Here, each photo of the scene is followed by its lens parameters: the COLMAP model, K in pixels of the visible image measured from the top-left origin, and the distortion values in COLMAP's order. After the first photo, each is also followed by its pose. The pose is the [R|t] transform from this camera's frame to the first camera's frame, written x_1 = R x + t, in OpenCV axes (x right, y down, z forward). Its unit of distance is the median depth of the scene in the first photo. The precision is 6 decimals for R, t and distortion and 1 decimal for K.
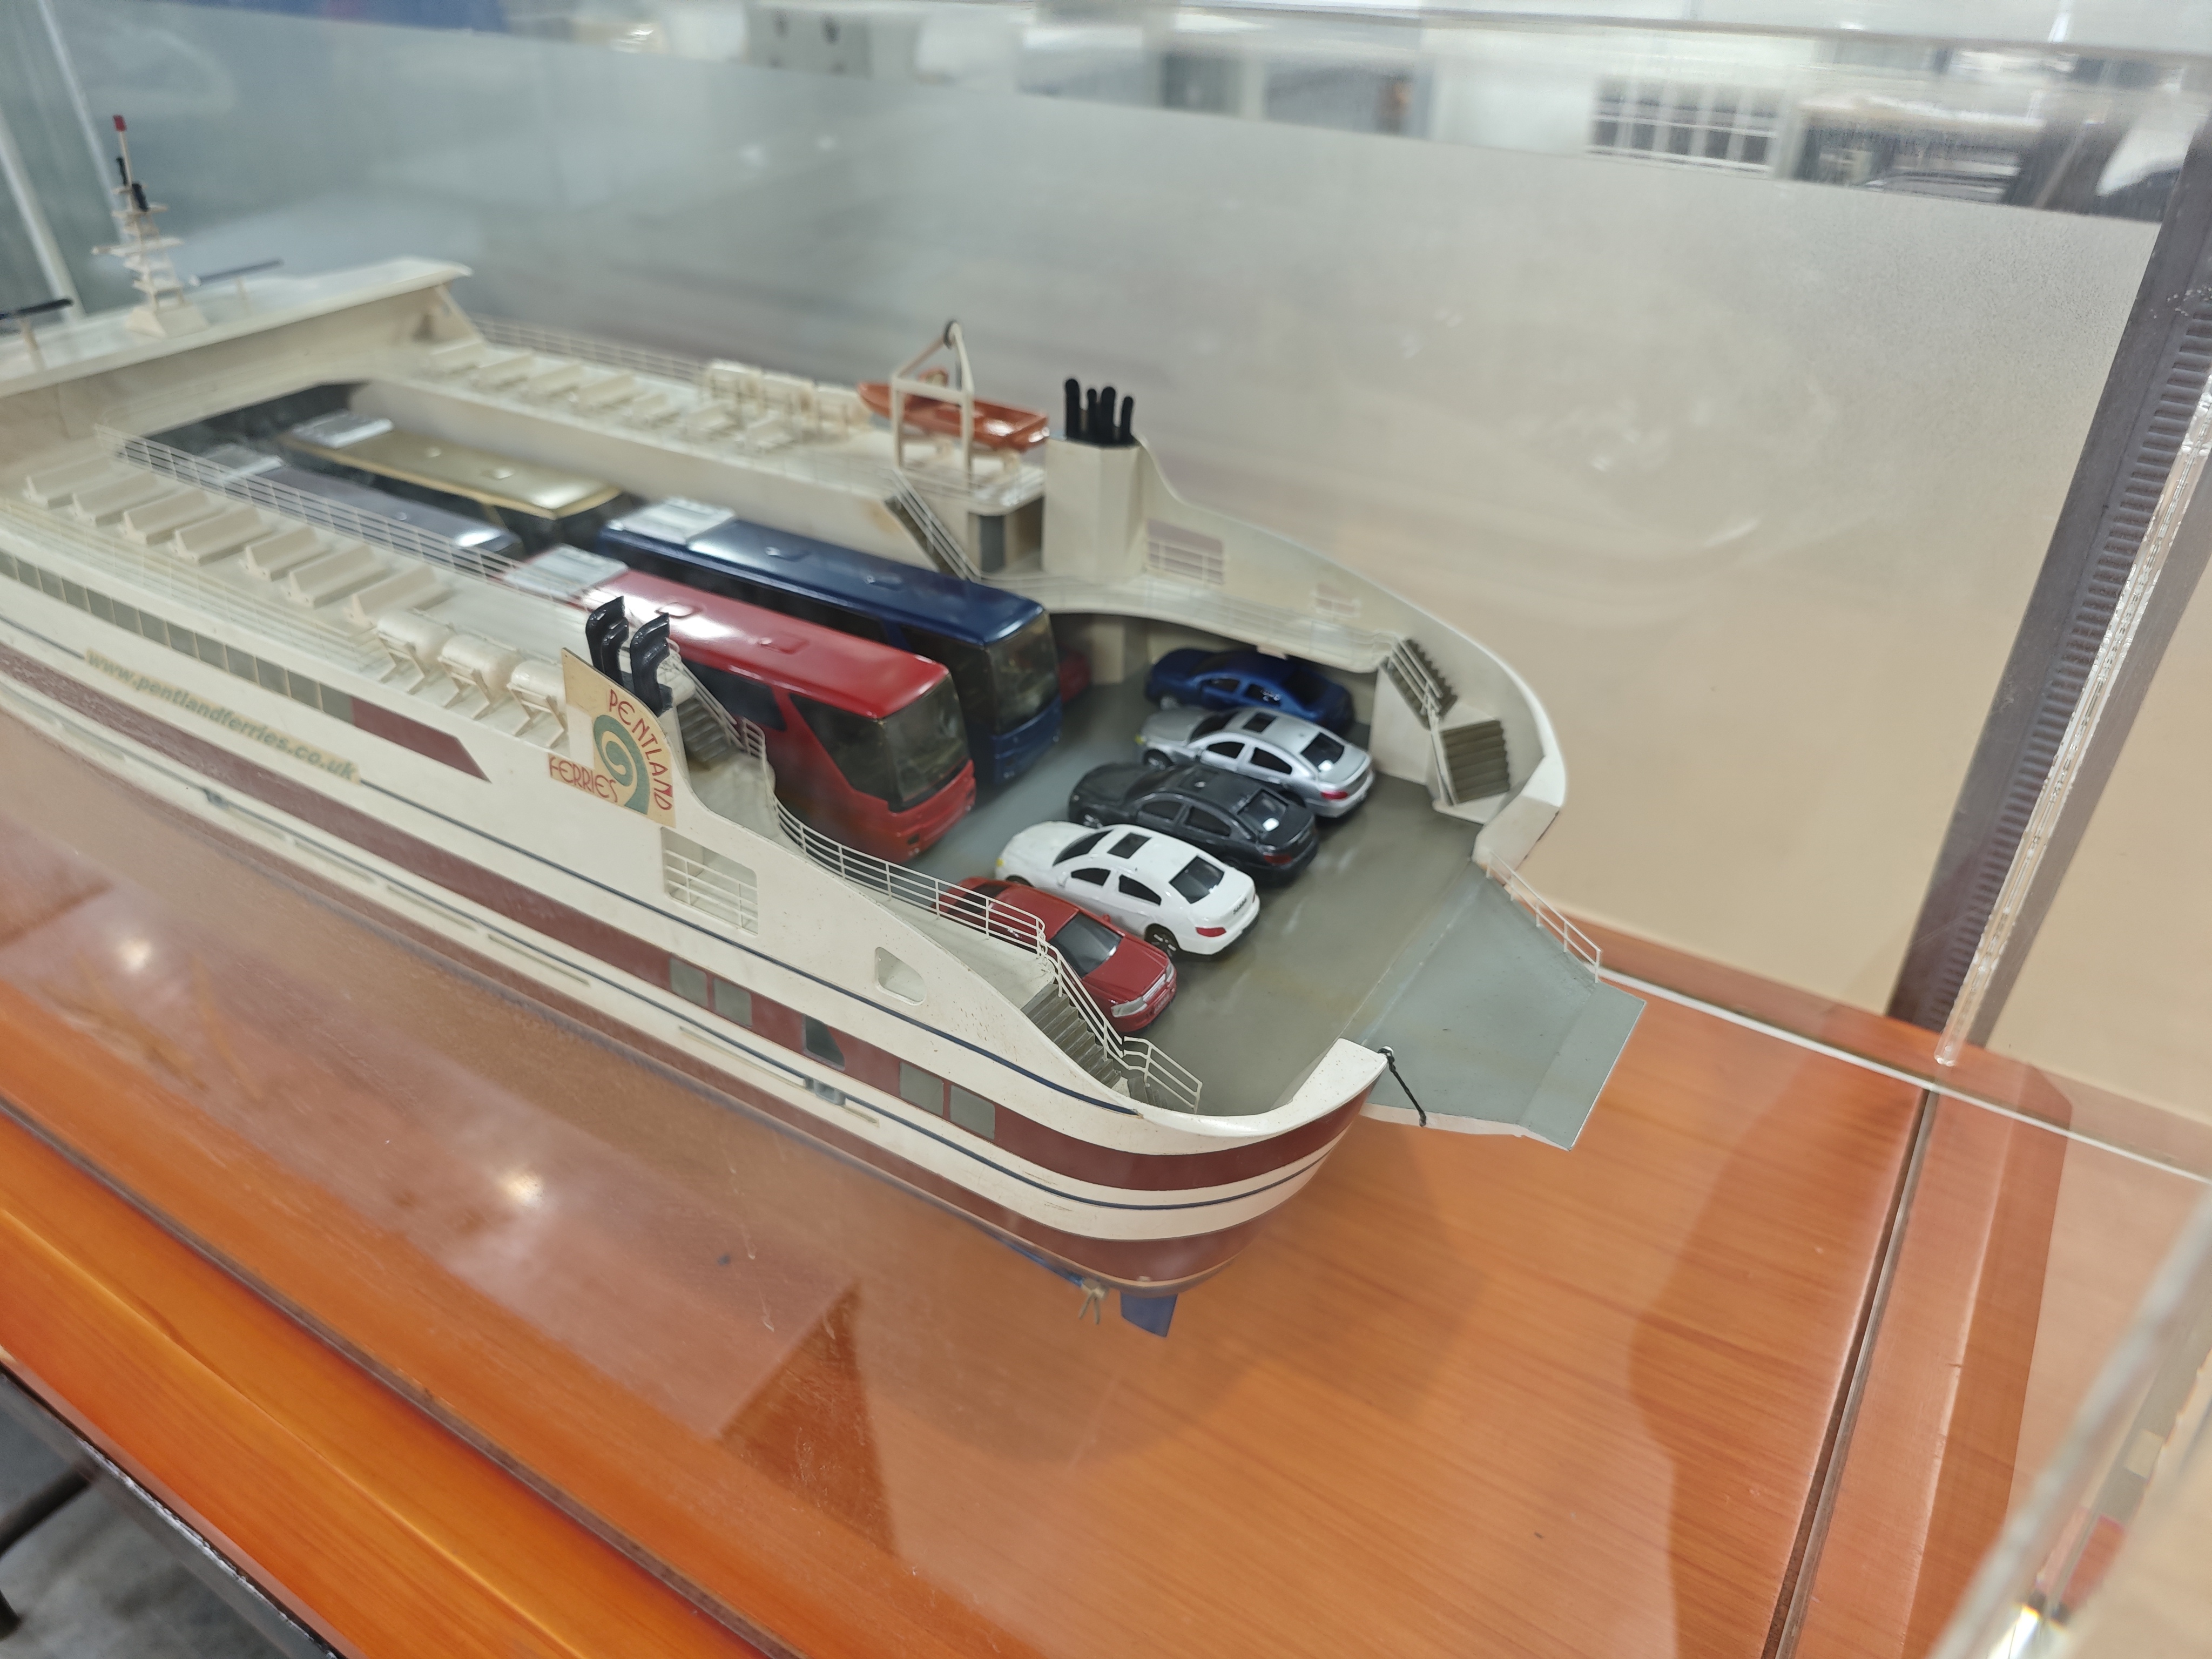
lens RADIAL K [[1539.5, 0, 1112.6], [0, 1539.5, 843.0], [0, 0, 1]] dist [0.032177, -0.039966]
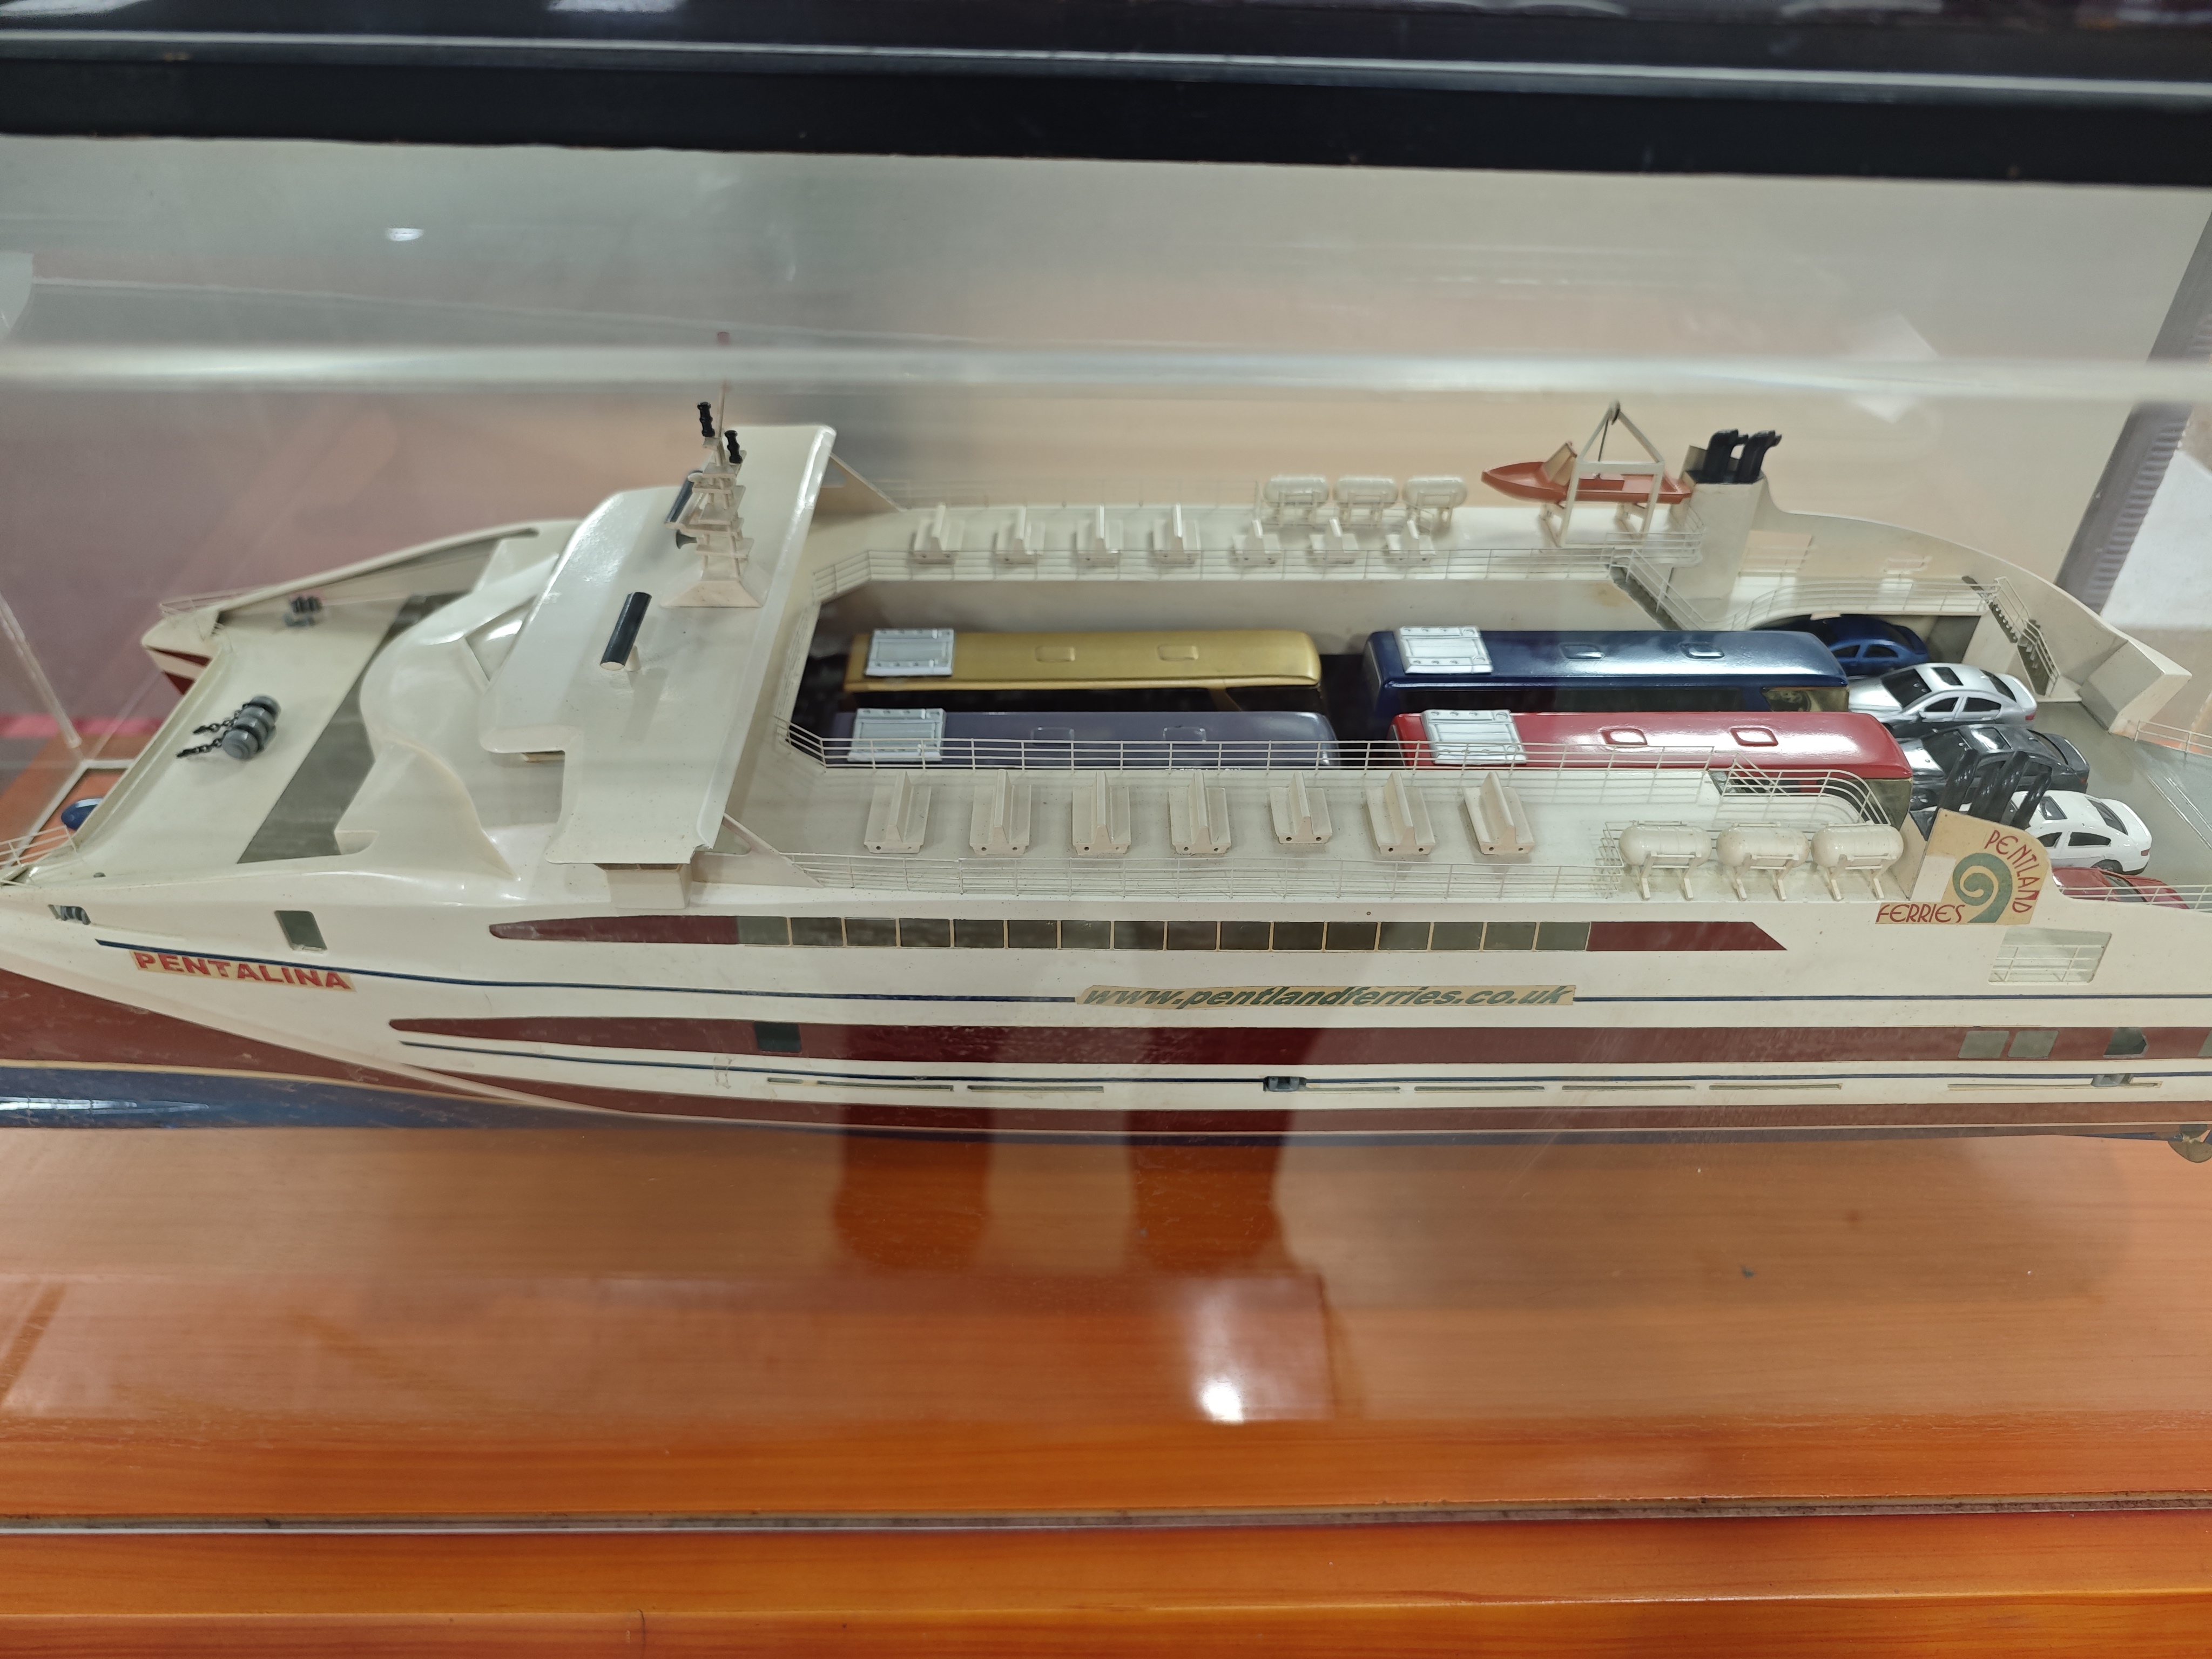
lens RADIAL K [[1567.1, 0, 1106.0], [0, 1567.1, 829.5], [0, 0, 1]] dist [-0.011202, 0.005822]
pose [[0.834594, -0.337036, 0.435729, -1.135289], [0.292400, 0.941404, 0.168112, -0.401009], [-0.466857, -0.012898, 0.884239, 0.236662]]
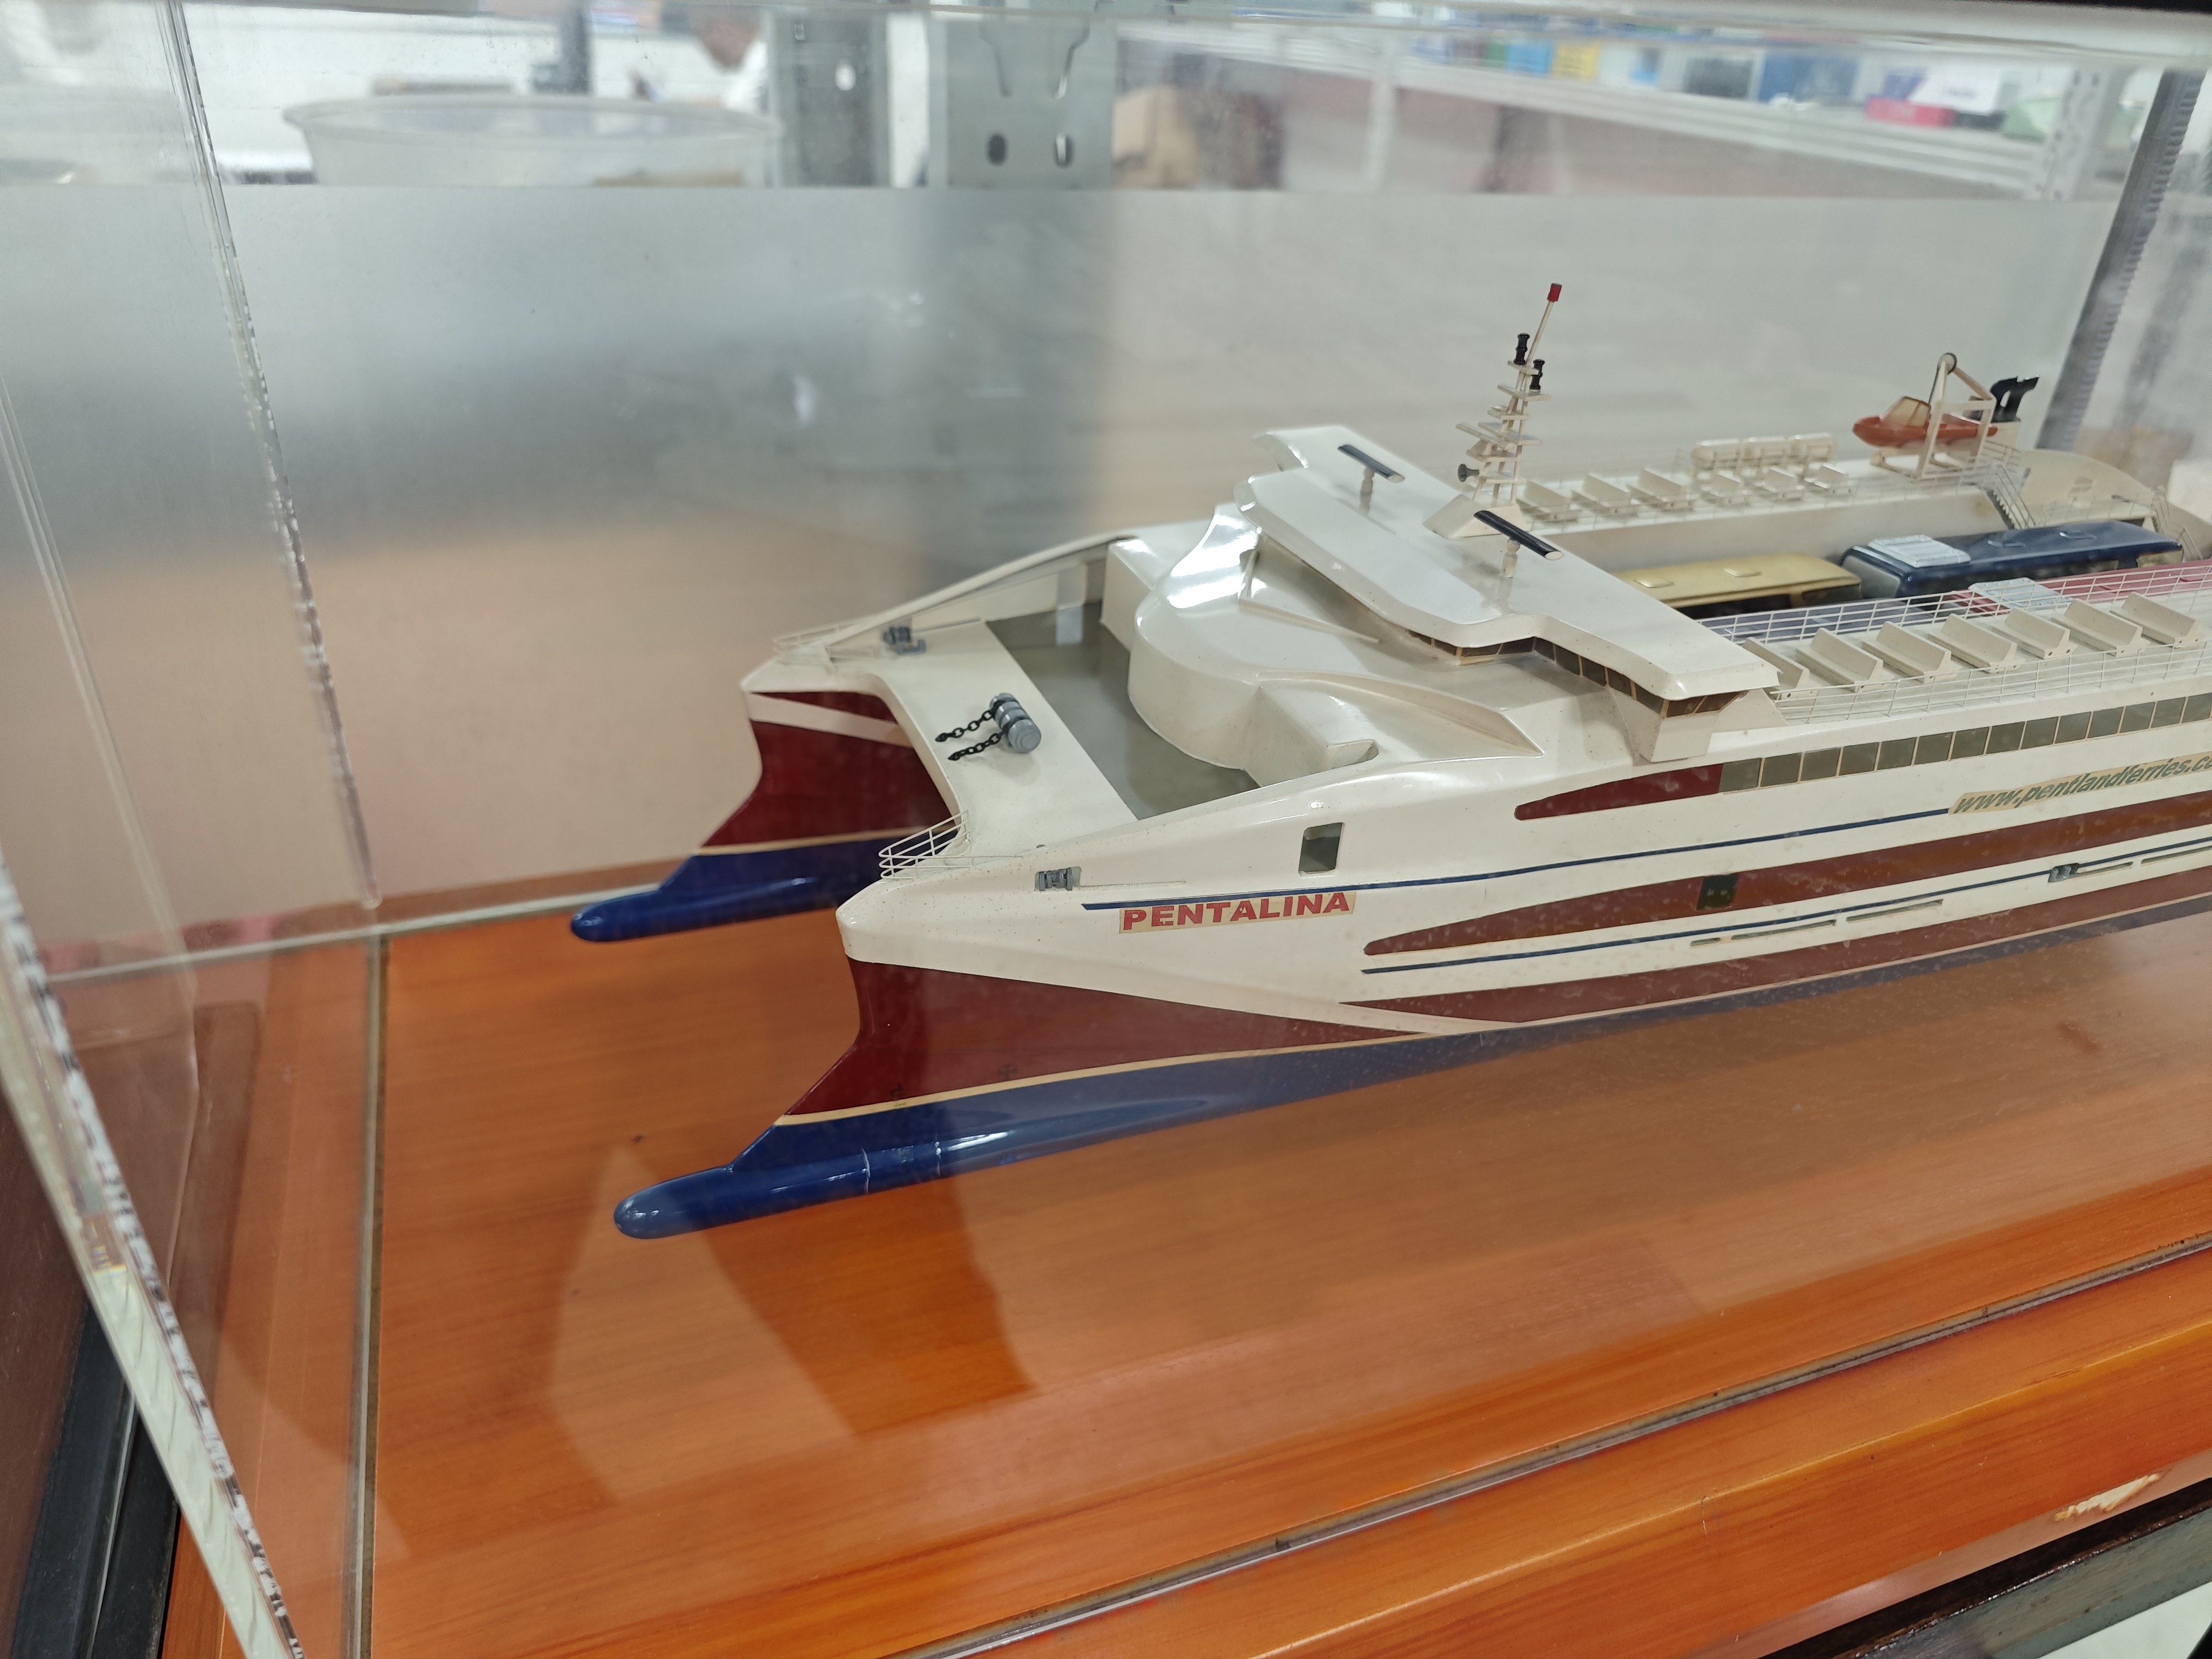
lens RADIAL K [[1539.5, 0, 1112.6], [0, 1539.5, 843.0], [0, 0, 1]] dist [0.032177, -0.039966]
pose [[0.592030, -0.377796, 0.711879, -1.914896], [0.399626, 0.904689, 0.147774, -0.520753], [-0.699857, 0.196999, 0.686580, 0.792255]]
